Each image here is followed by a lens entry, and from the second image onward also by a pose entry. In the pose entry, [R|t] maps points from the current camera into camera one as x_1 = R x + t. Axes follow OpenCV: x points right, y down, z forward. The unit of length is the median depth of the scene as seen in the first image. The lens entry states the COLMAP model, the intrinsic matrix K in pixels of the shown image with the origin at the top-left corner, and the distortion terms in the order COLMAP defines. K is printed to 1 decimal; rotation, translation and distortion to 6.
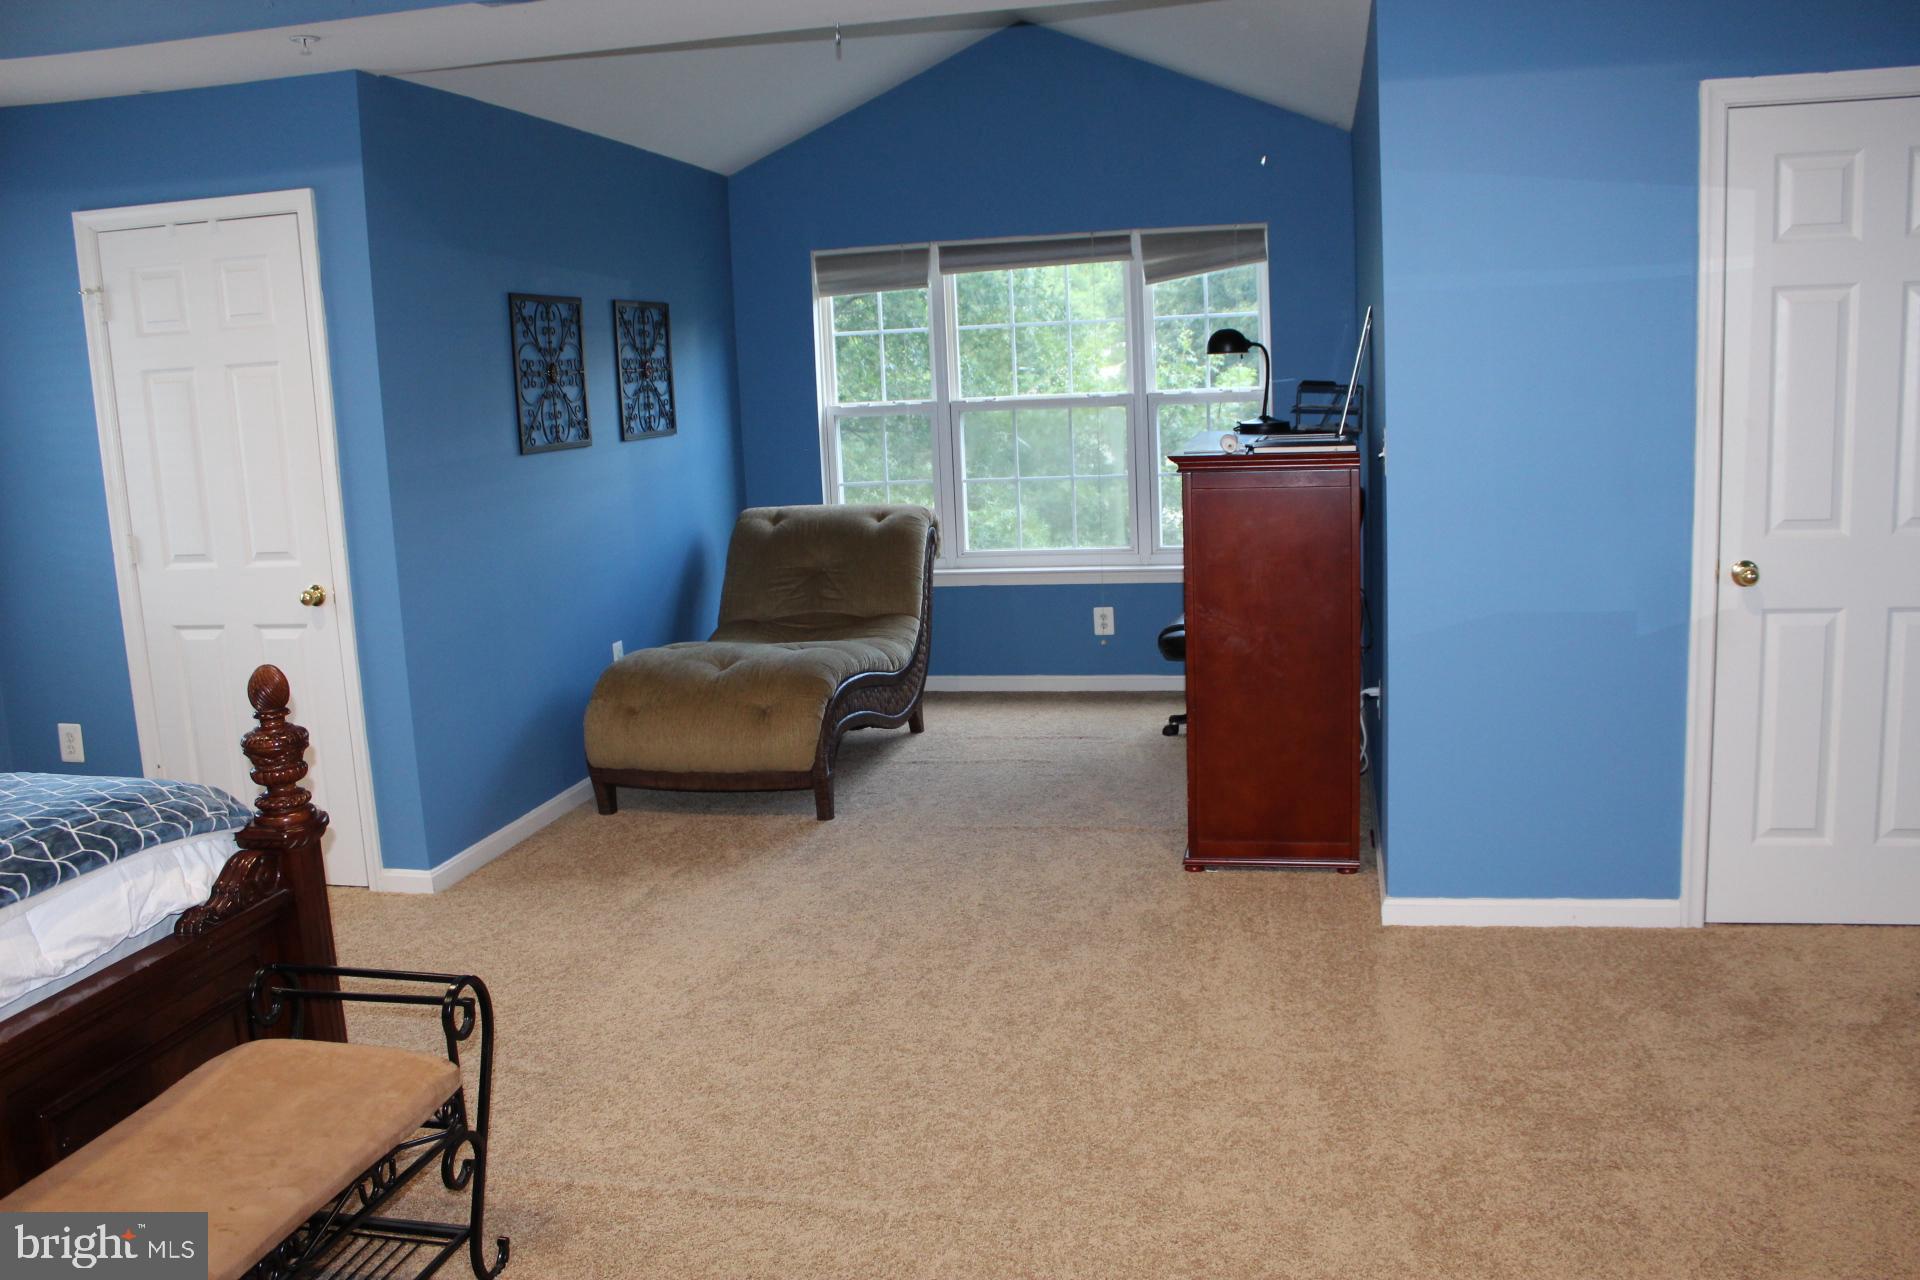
lens RADIAL K [[1603.5, 0, 968.8], [0, 1603.5, 625.1], [0, 0, 1]] dist [-0.156743, 0.121652]
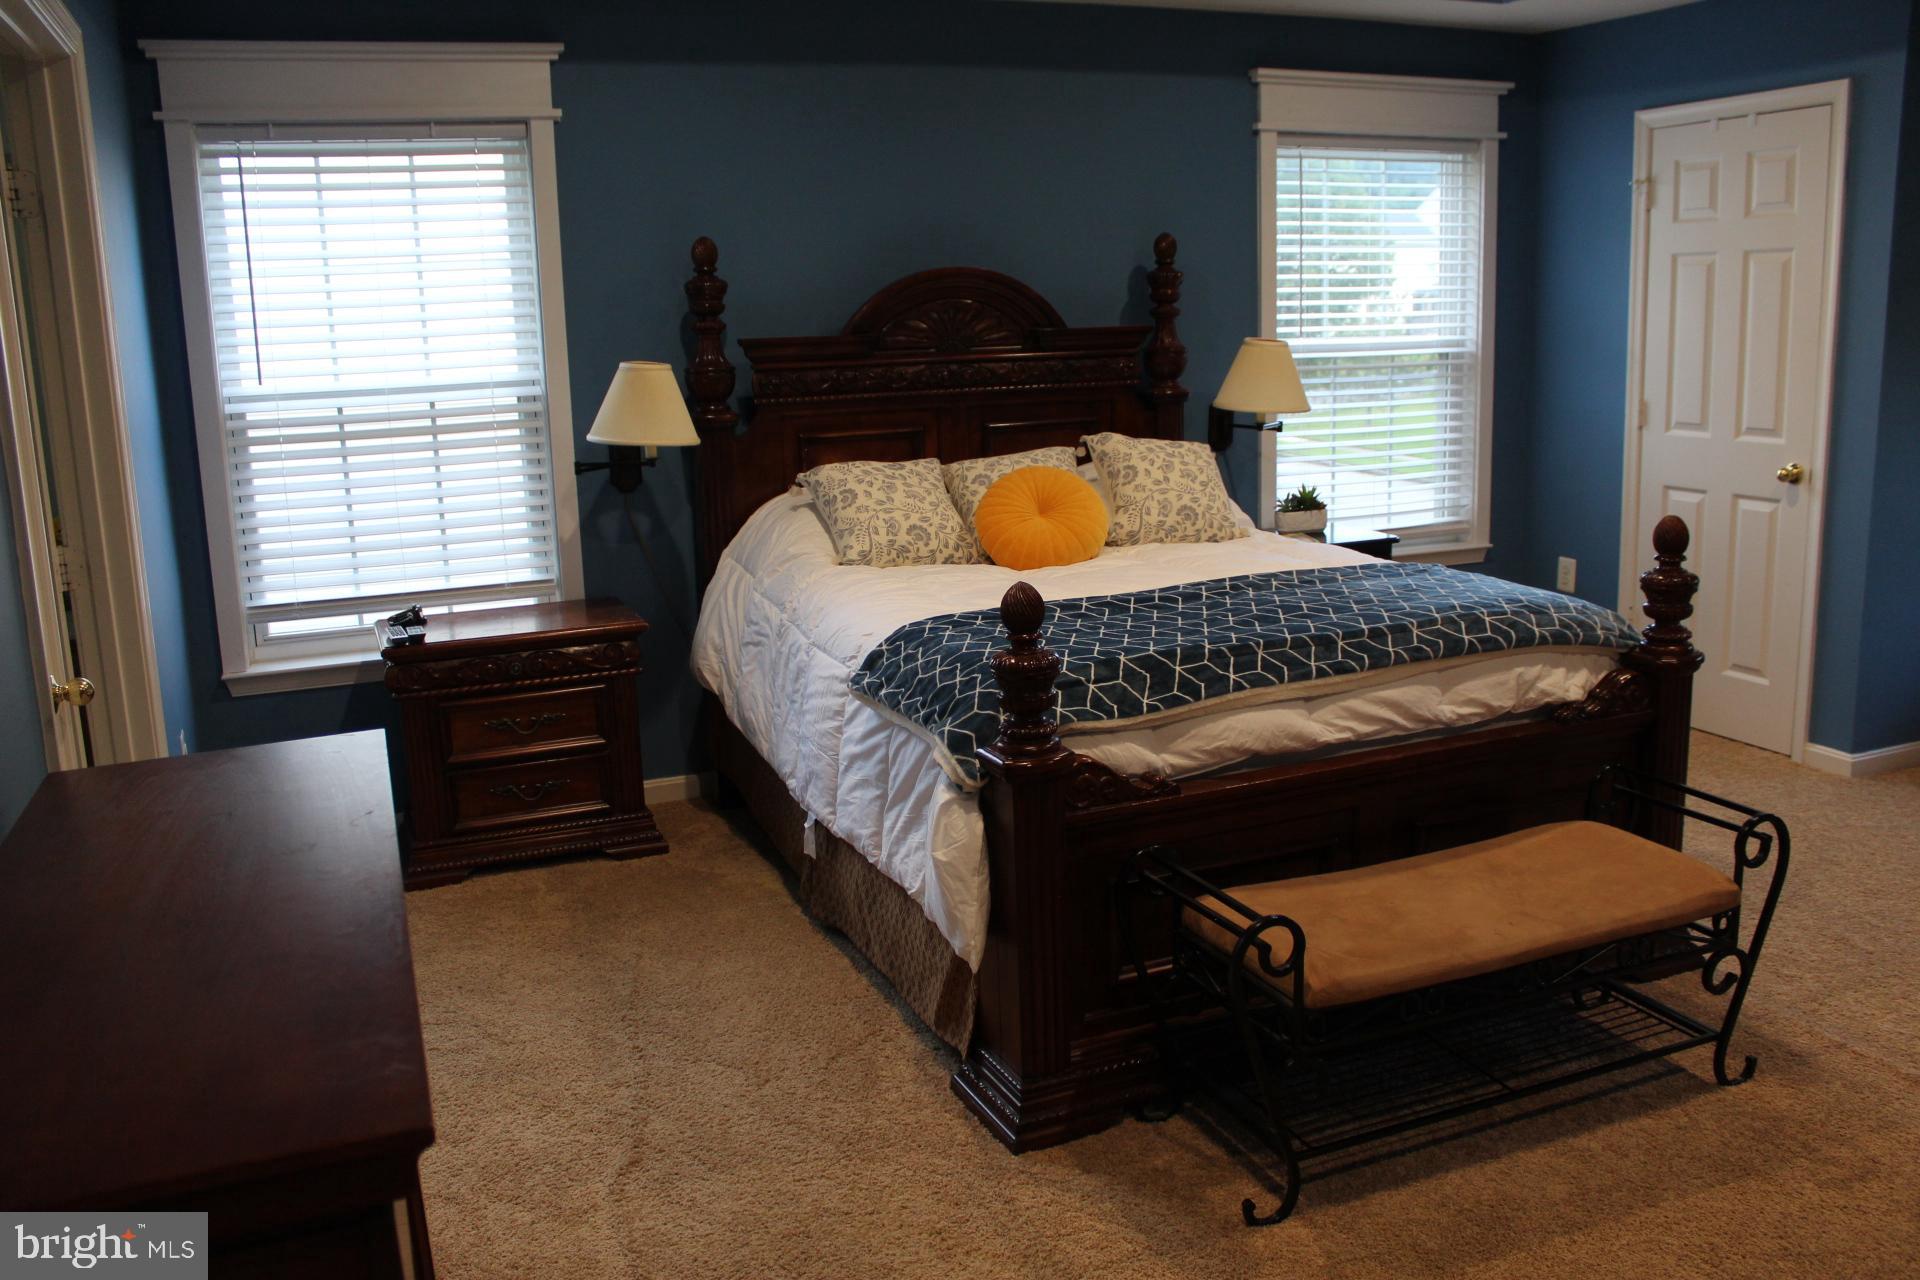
lens RADIAL K [[1603.5, 0, 965.6], [0, 1603.5, 646.2], [0, 0, 1]] dist [-0.156743, 0.121652]
pose [[0.568925, 0.196640, -0.798534, 0.198191], [-0.125424, 0.980381, 0.152059, 0.010716], [0.812769, 0.013645, 0.582427, -0.097935]]
